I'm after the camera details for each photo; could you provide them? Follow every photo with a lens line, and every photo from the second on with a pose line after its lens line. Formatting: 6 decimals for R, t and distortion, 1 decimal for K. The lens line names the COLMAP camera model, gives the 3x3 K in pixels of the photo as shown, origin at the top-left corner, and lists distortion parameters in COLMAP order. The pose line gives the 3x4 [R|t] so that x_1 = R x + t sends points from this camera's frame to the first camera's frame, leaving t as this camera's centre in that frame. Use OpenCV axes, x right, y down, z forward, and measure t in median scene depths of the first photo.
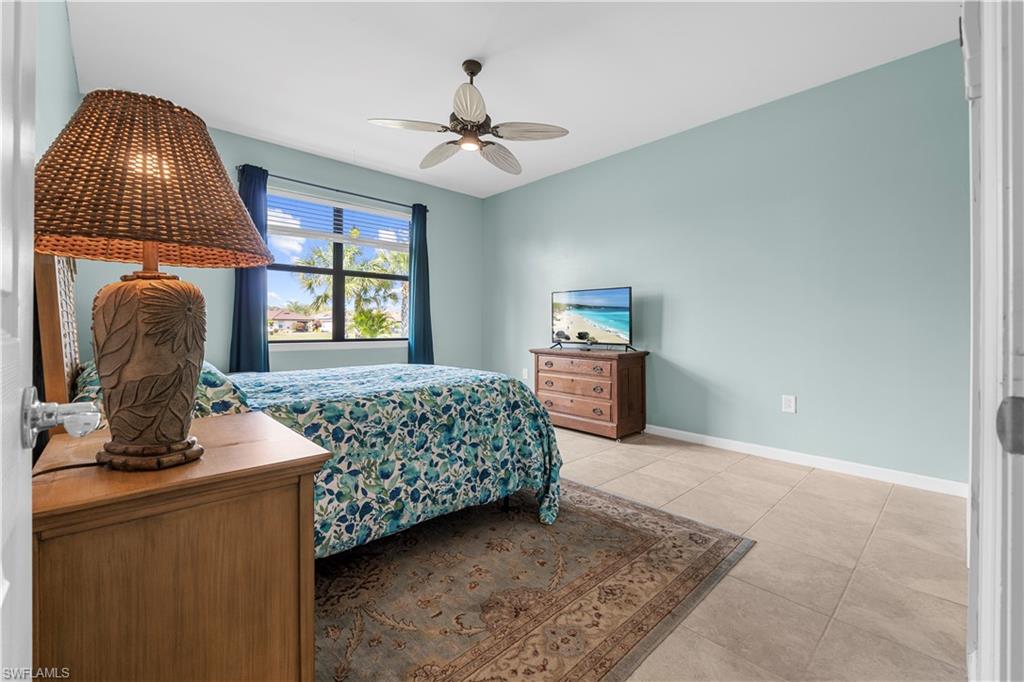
lens RADIAL K [[430.0, 0, 510.0], [0, 430.0, 327.8], [0, 0, 1]] dist [-0.008610, -0.000037]
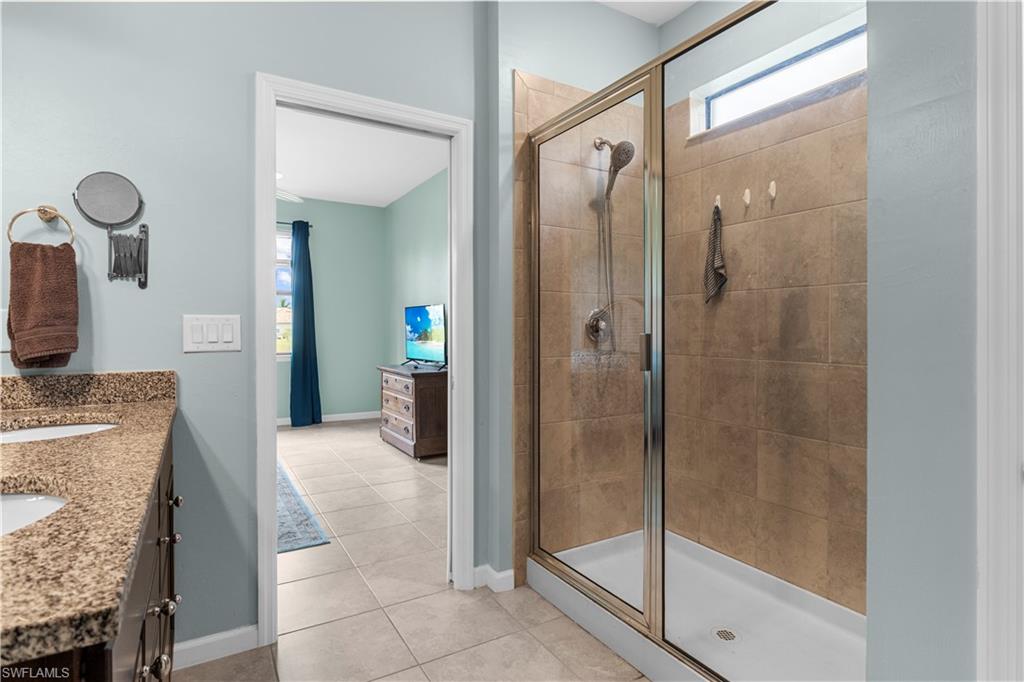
lens RADIAL K [[525.2, 0, 512.0], [0, 525.2, 341.0], [0, 0, 1]] dist [-0.001290, -0.000082]
pose [[0.976267, -0.000907, -0.216566, 0.959514], [0.004632, 0.999850, 0.016694, -0.041201], [0.216519, -0.017301, 0.976125, -0.179555]]
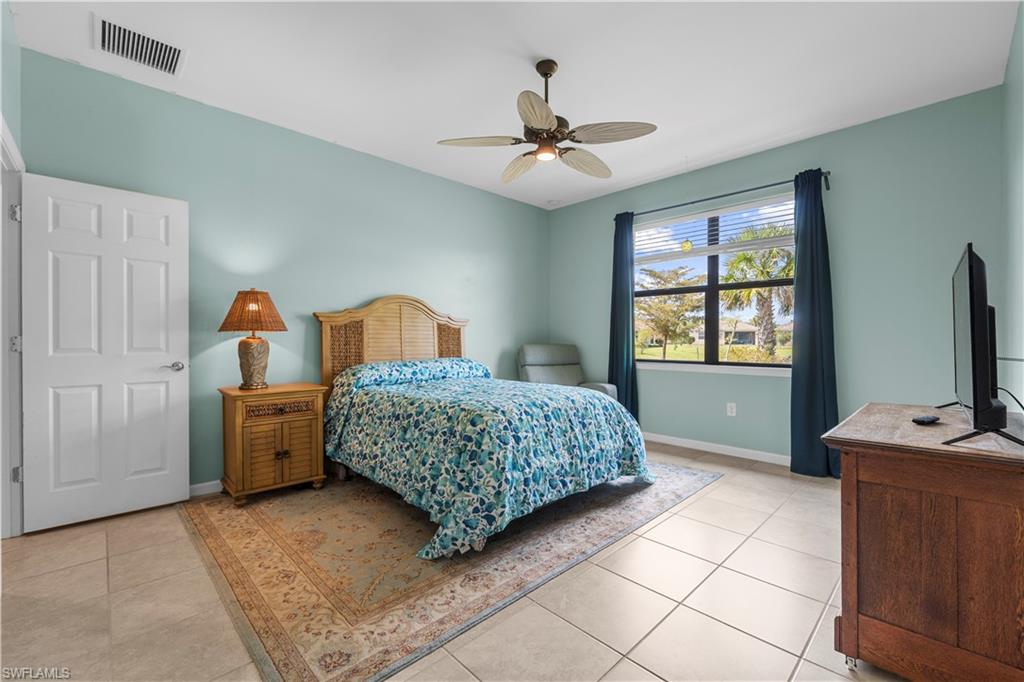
lens RADIAL K [[430.5, 0, 512.0], [0, 430.5, 341.0], [0, 0, 1]] dist [-0.007917, -0.000071]
pose [[0.016968, 0.002094, -0.999854, 0.823811], [-0.000763, 0.999998, 0.002081, -0.029811], [0.999856, 0.000727, 0.016969, 0.912375]]
